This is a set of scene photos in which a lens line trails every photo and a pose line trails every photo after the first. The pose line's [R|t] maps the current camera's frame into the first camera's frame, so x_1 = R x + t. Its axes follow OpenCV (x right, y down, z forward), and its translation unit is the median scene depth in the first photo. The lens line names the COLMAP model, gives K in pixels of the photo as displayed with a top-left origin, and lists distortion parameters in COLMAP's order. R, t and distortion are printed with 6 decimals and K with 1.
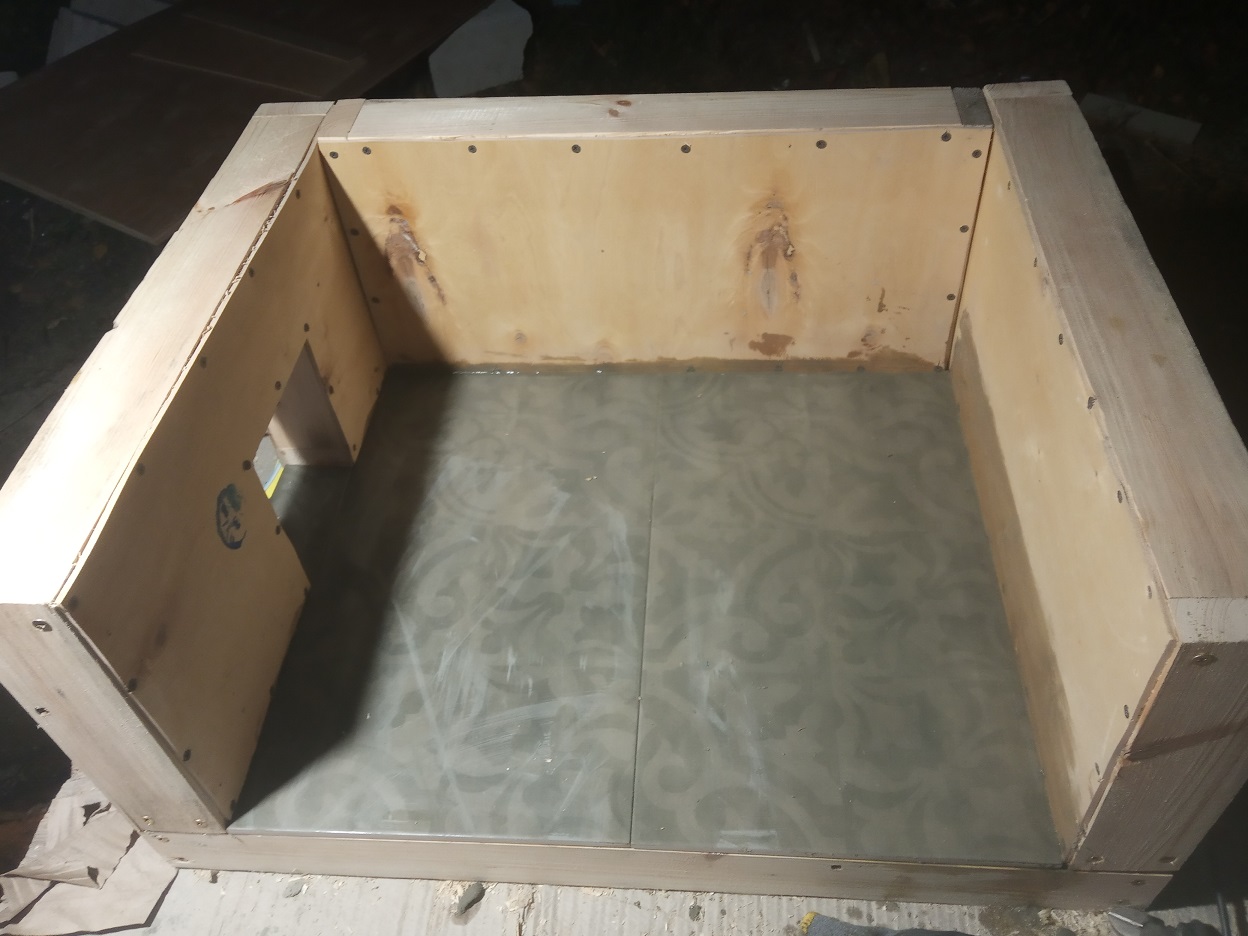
lens RADIAL K [[1013.3, 0, 632.6], [0, 1013.3, 468.9], [0, 0, 1]] dist [0.072898, -0.001032]
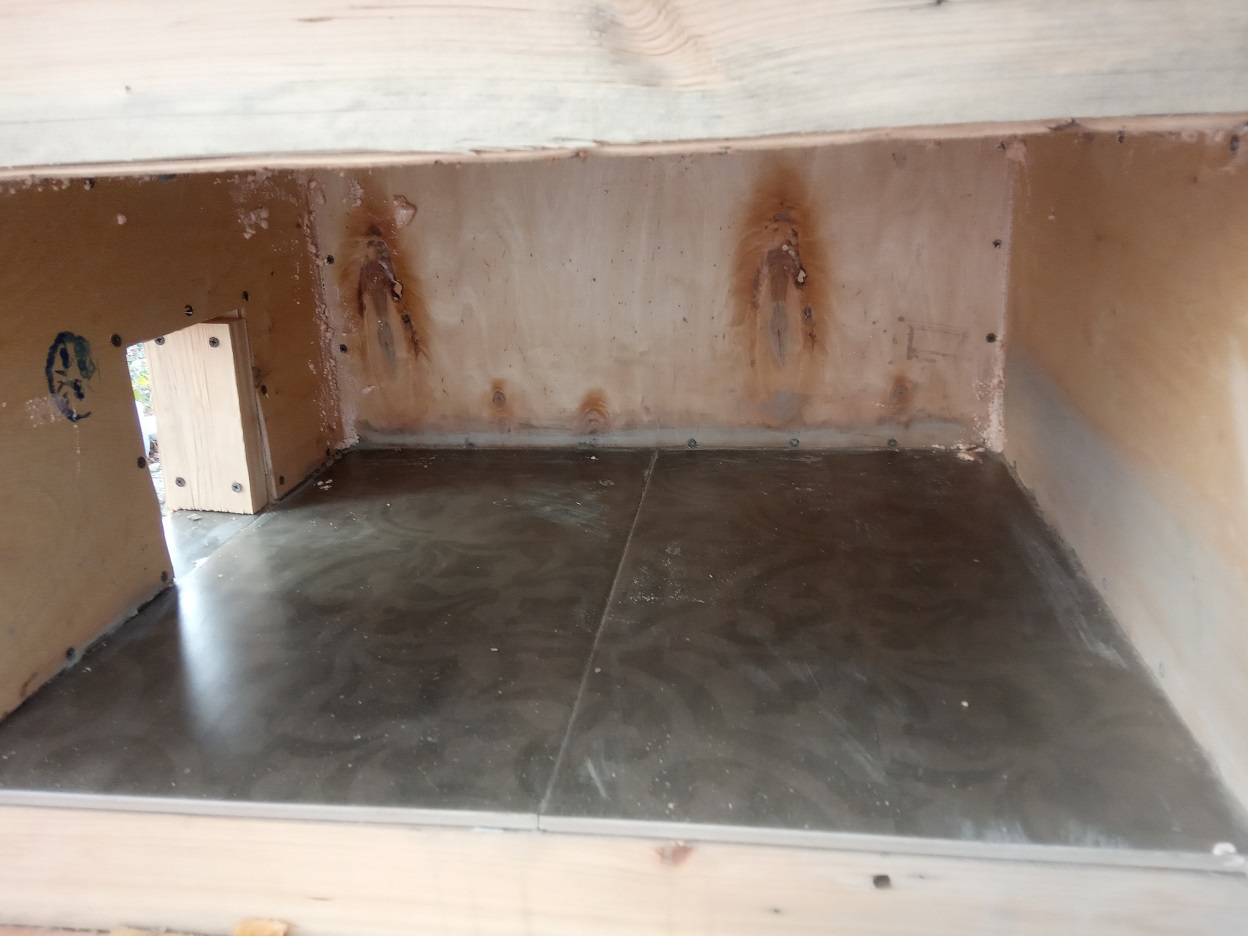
lens RADIAL K [[1013.3, 0, 624.8], [0, 1013.3, 465.3], [0, 0, 1]] dist [0.072898, -0.001032]
pose [[0.997583, 0.035869, -0.059519, 0.058640], [-0.058658, 0.893881, -0.444450, 0.337868], [0.037261, 0.446867, 0.893824, 0.269571]]
